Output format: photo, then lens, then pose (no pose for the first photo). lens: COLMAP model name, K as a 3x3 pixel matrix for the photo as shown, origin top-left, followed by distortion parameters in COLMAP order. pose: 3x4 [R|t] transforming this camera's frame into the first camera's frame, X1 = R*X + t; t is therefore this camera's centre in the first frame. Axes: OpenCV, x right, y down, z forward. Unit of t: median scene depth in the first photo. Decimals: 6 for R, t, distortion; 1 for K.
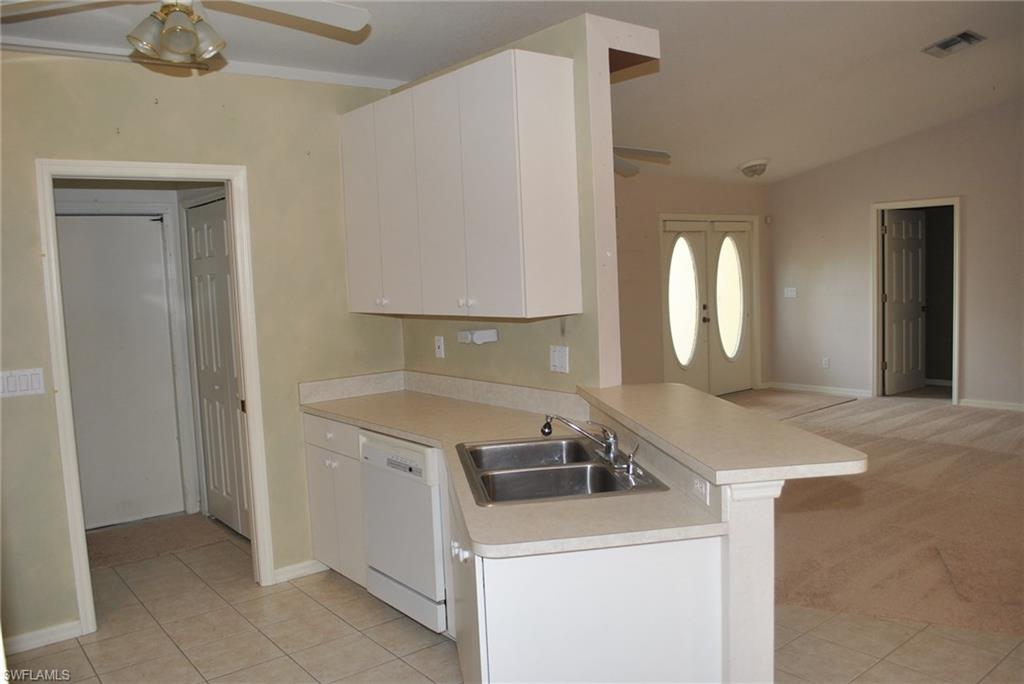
lens RADIAL K [[810.4, 0, 517.5], [0, 810.4, 345.1], [0, 0, 1]] dist [-0.072006, -0.003744]
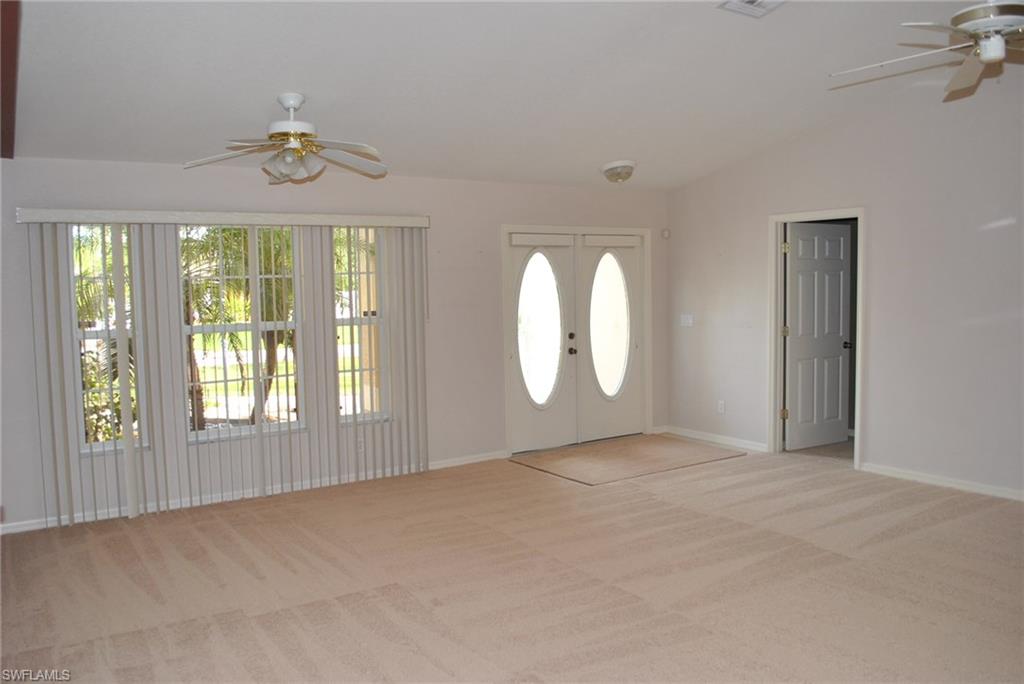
lens RADIAL K [[810.4, 0, 507.8], [0, 810.4, 339.2], [0, 0, 1]] dist [-0.072006, -0.003744]
pose [[0.994040, 0.028549, -0.105213, 0.262290], [-0.030906, 0.999305, -0.020838, -0.024634], [0.104545, 0.023966, 0.994231, 0.154913]]
